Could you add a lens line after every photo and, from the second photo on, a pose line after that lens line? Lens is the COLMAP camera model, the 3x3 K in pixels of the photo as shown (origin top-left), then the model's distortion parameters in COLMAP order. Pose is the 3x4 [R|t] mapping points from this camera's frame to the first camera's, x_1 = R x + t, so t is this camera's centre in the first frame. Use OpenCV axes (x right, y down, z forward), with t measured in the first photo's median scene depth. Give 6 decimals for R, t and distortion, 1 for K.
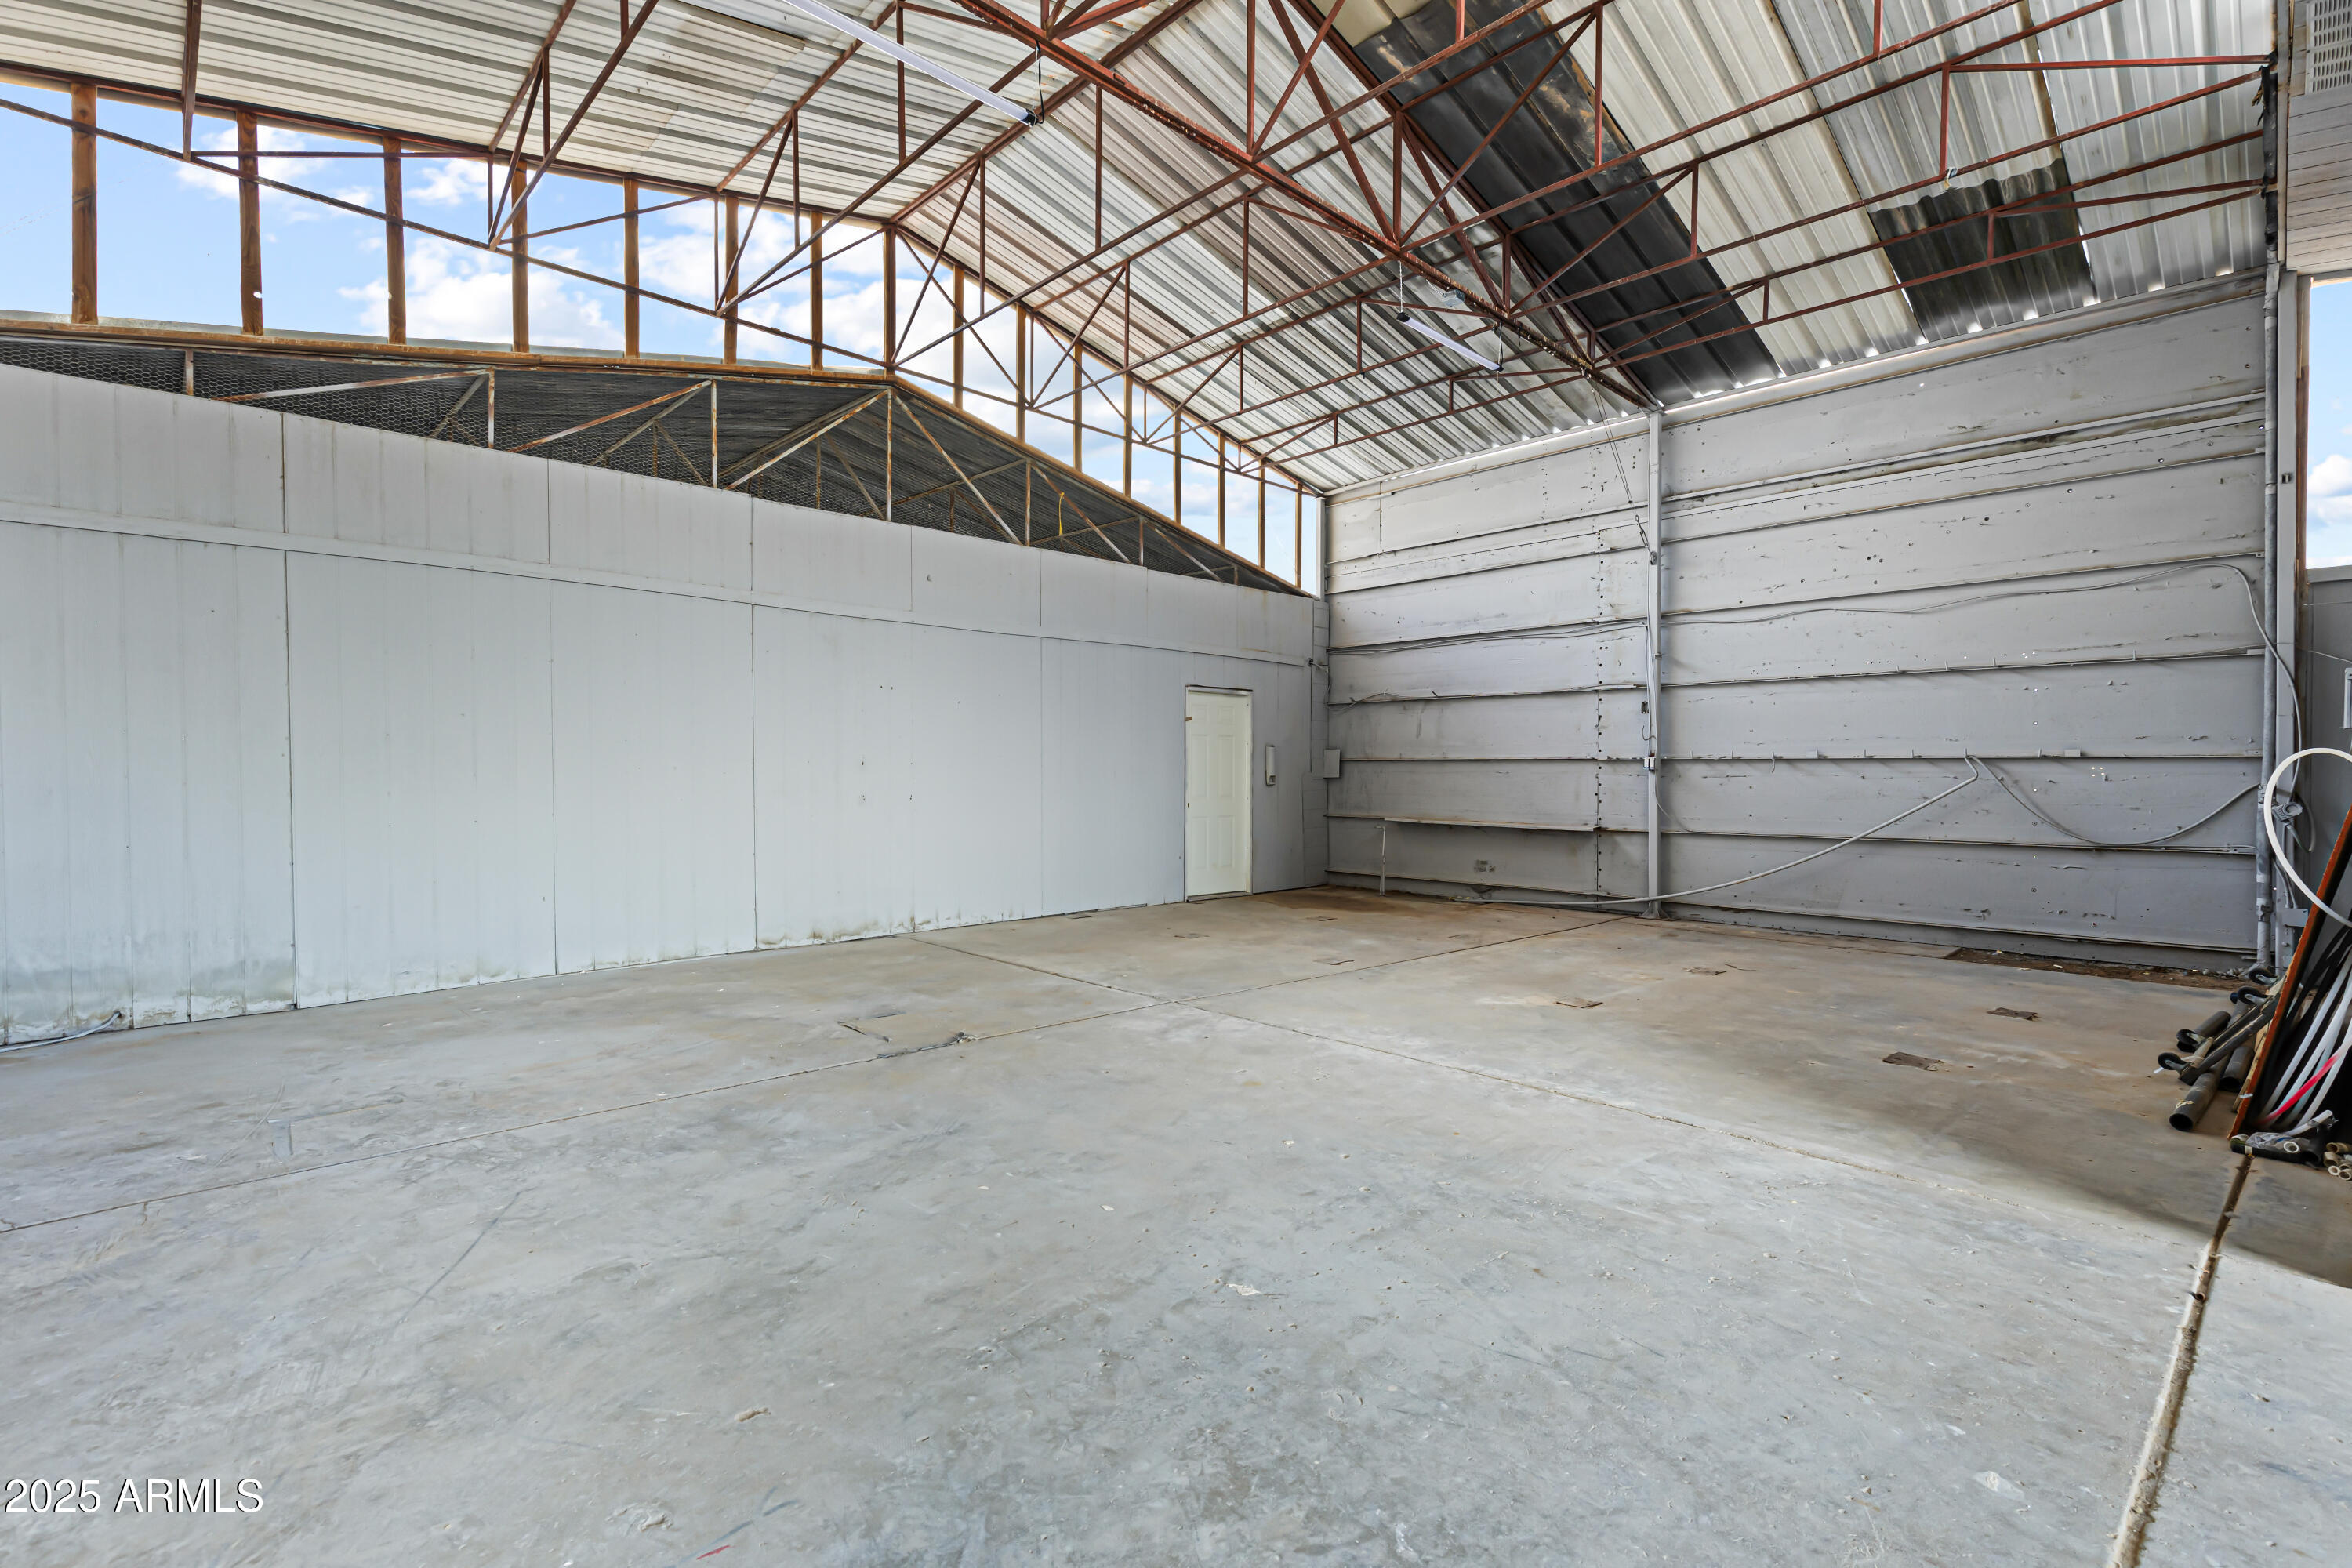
lens RADIAL K [[1069.4, 0, 1210.7], [0, 1069.4, 788.9], [0, 0, 1]] dist [0.000910, -0.000096]
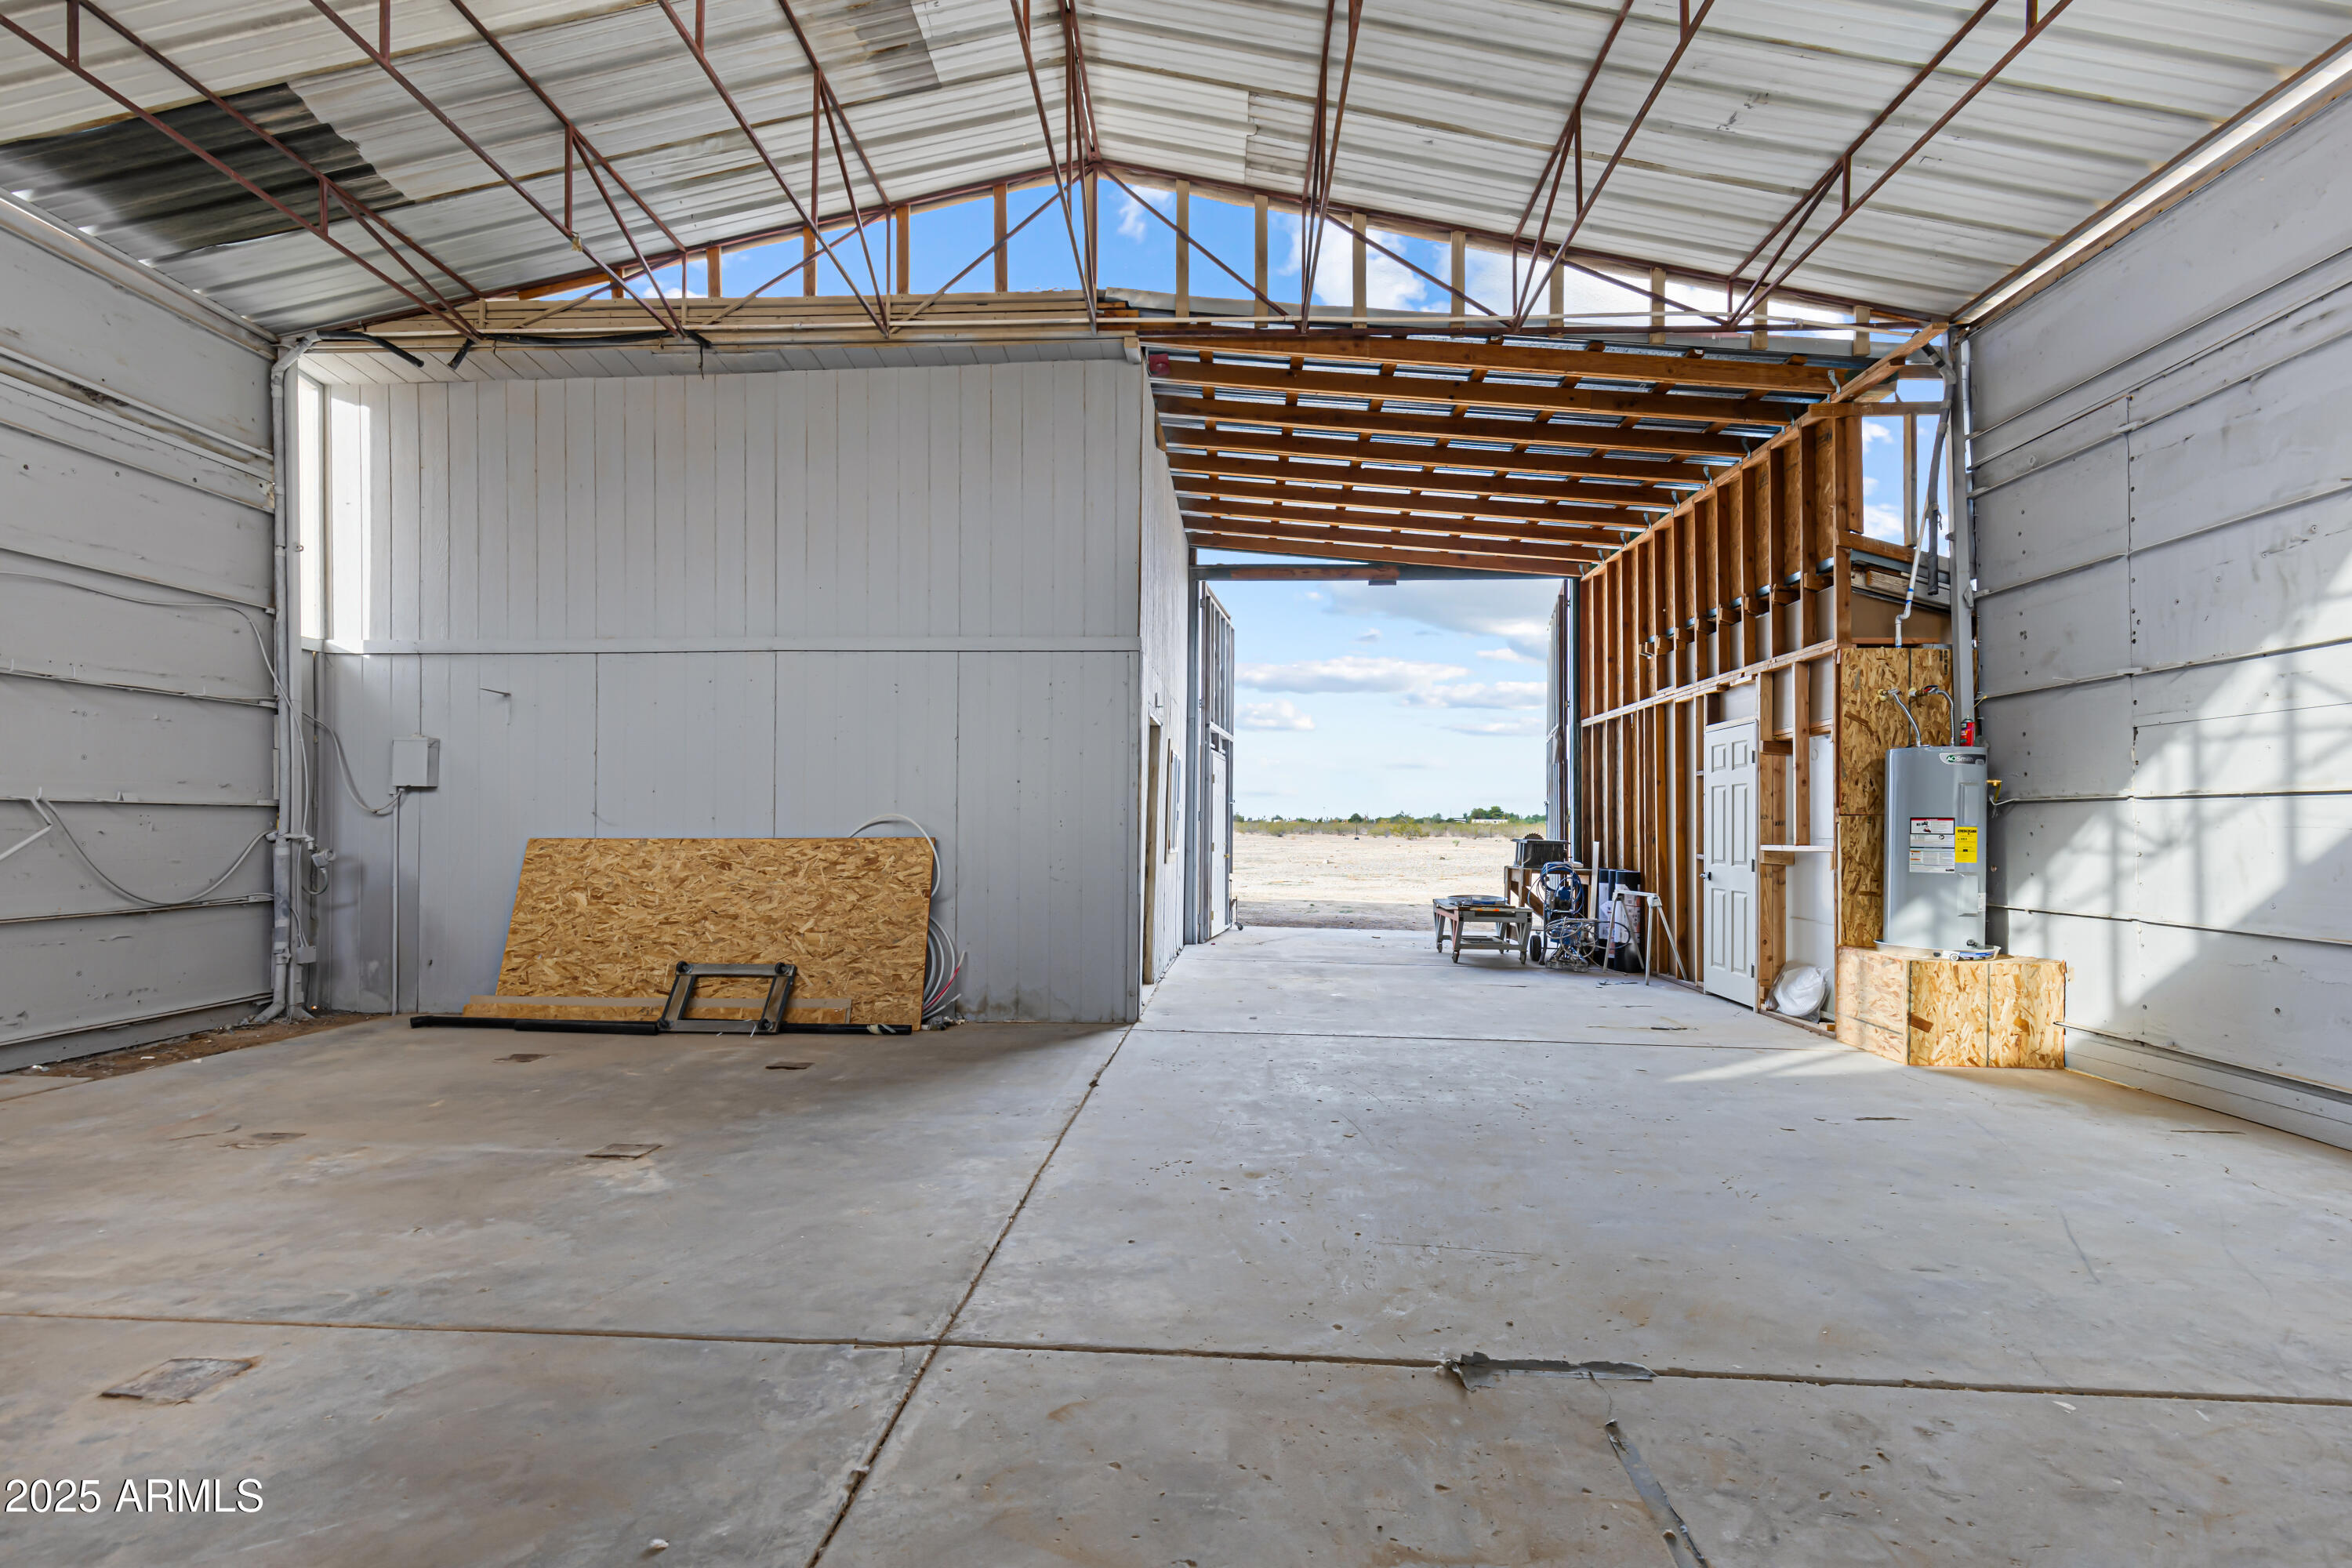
lens RADIAL K [[1051.5, 0, 1176.5], [0, 1051.5, 817.3], [0, 0, 1]] dist [0.008415, -0.000244]
pose [[-0.668028, -0.001326, 0.744135, -0.273387], [0.003803, 0.999979, 0.005196, -0.016183], [-0.744126, 0.006301, -0.668009, 0.769251]]
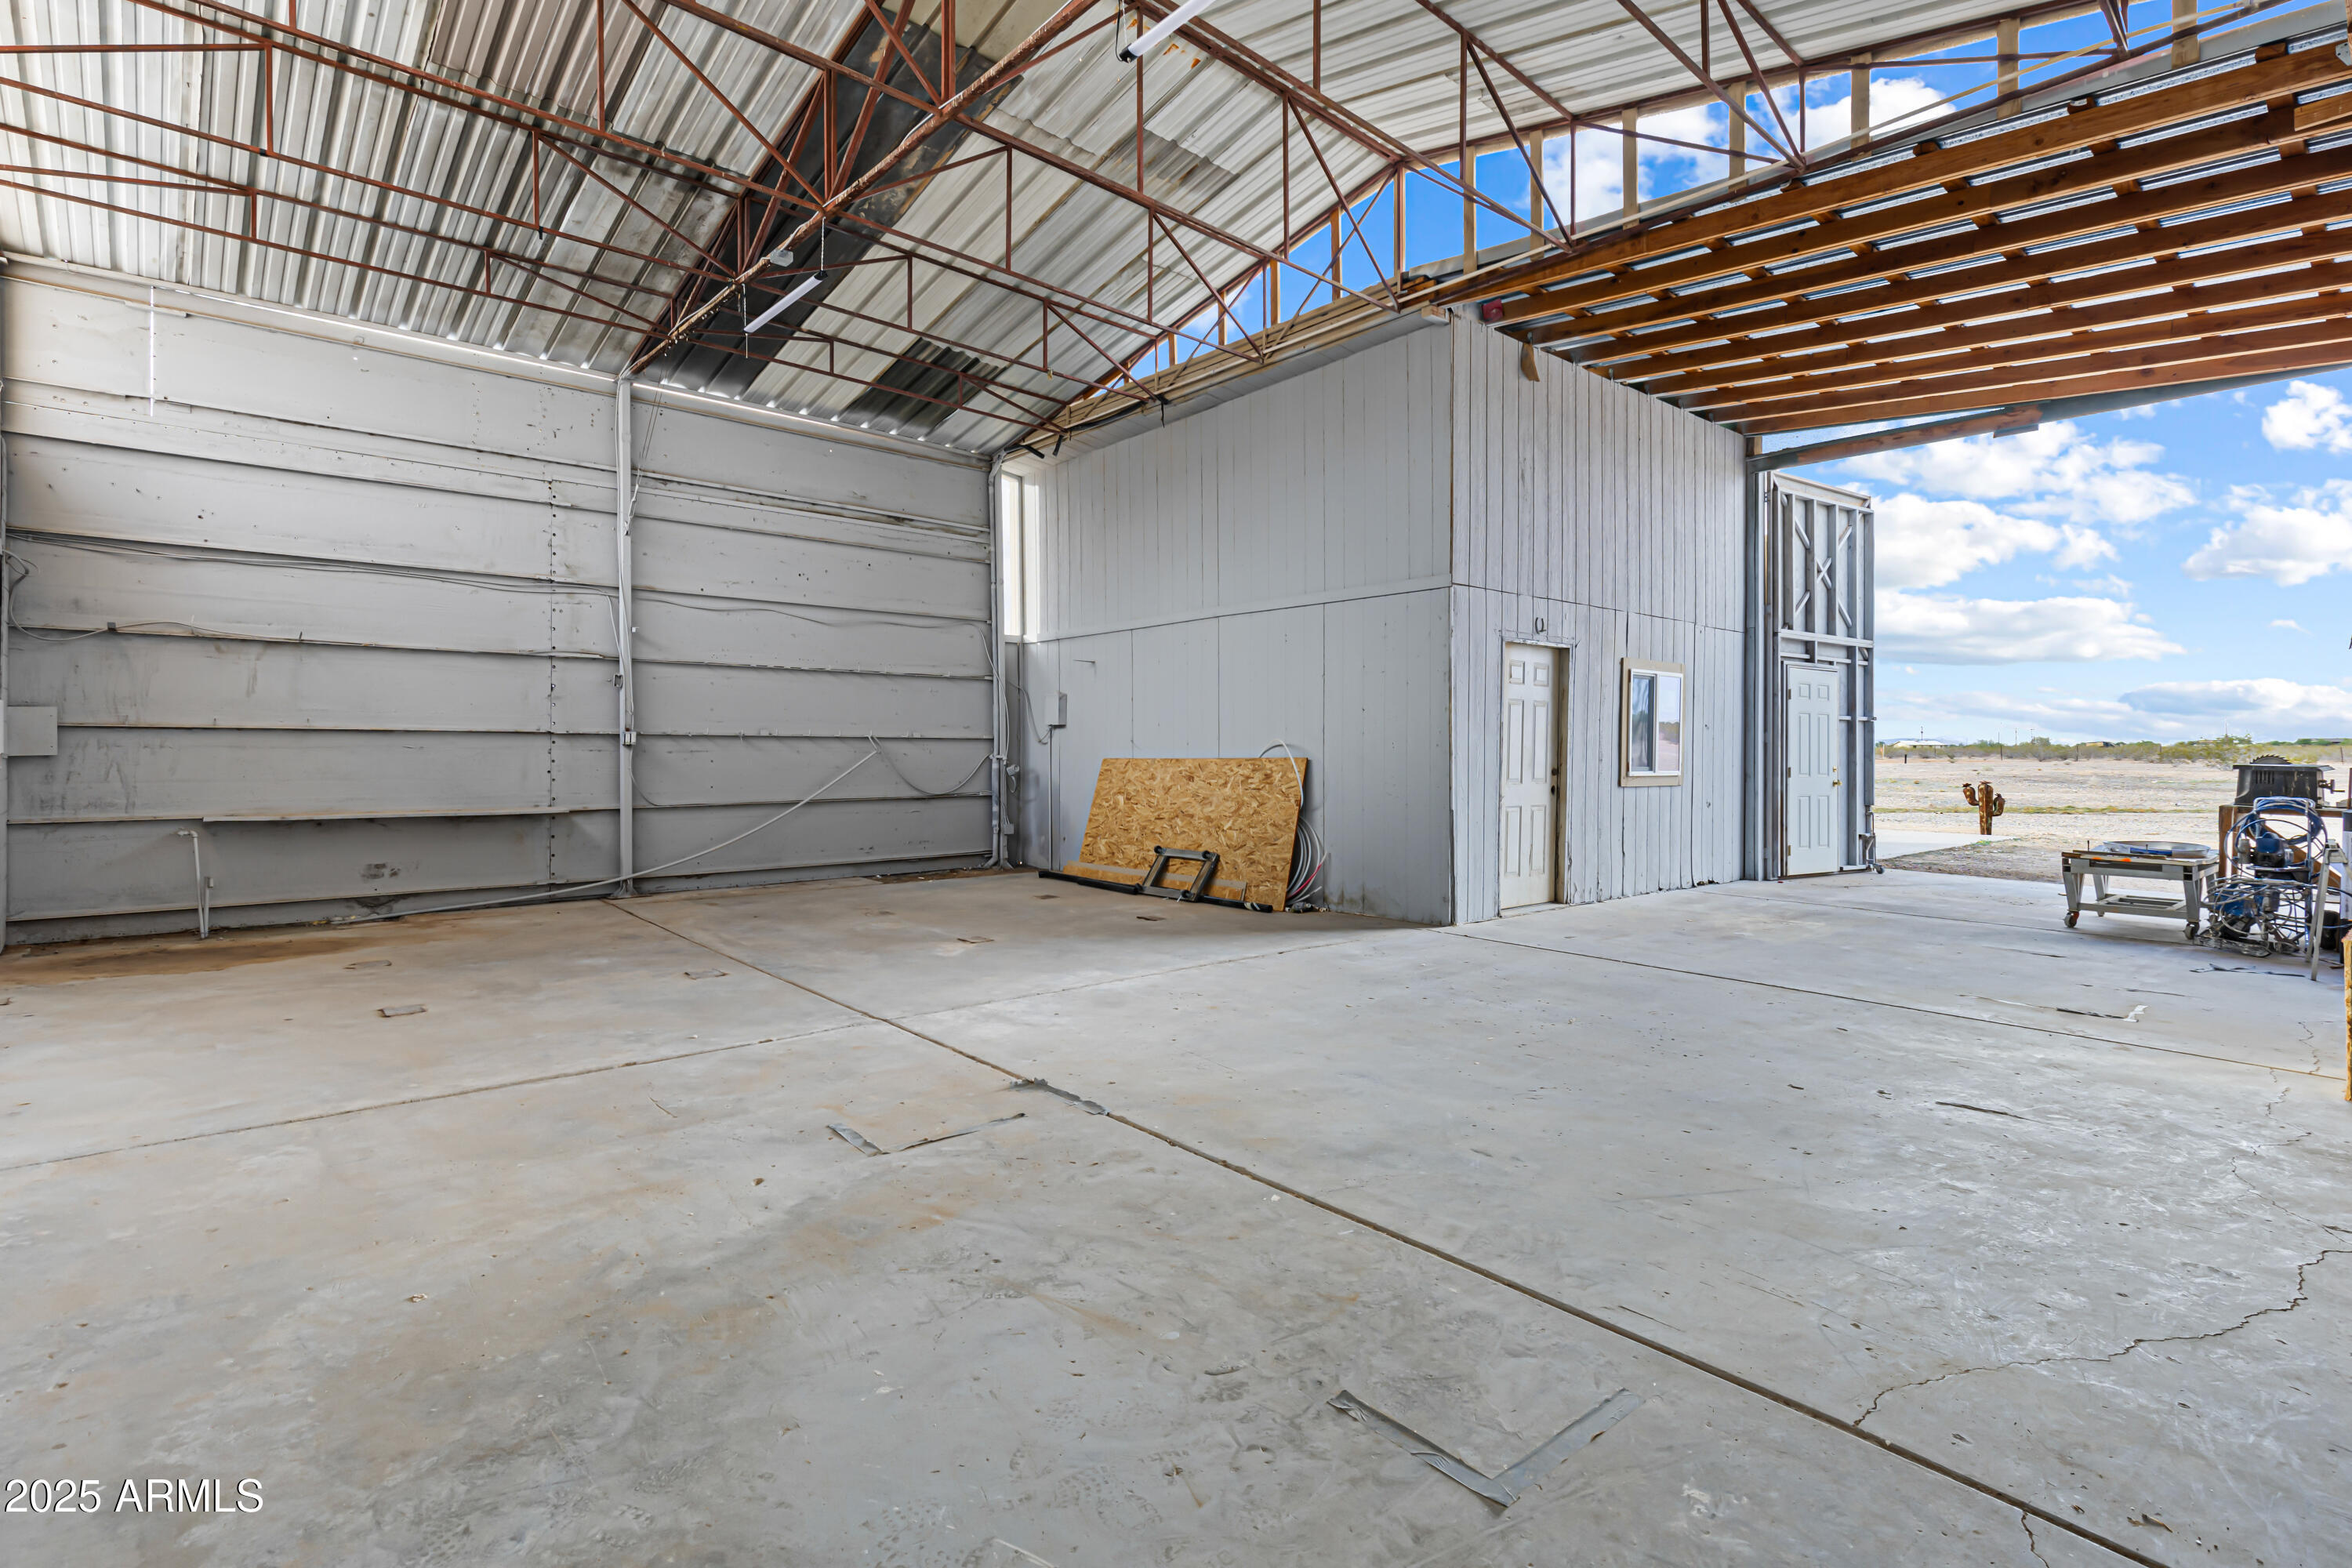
lens RADIAL K [[1071.4, 0, 1175.8], [0, 1071.4, 754.8], [0, 0, 1]] dist [0.002212, -0.000128]
pose [[0.055833, -0.006554, 0.998419, -0.546985], [0.013819, 0.999888, 0.005791, -0.007906], [-0.998344, 0.013474, 0.055917, 0.452524]]
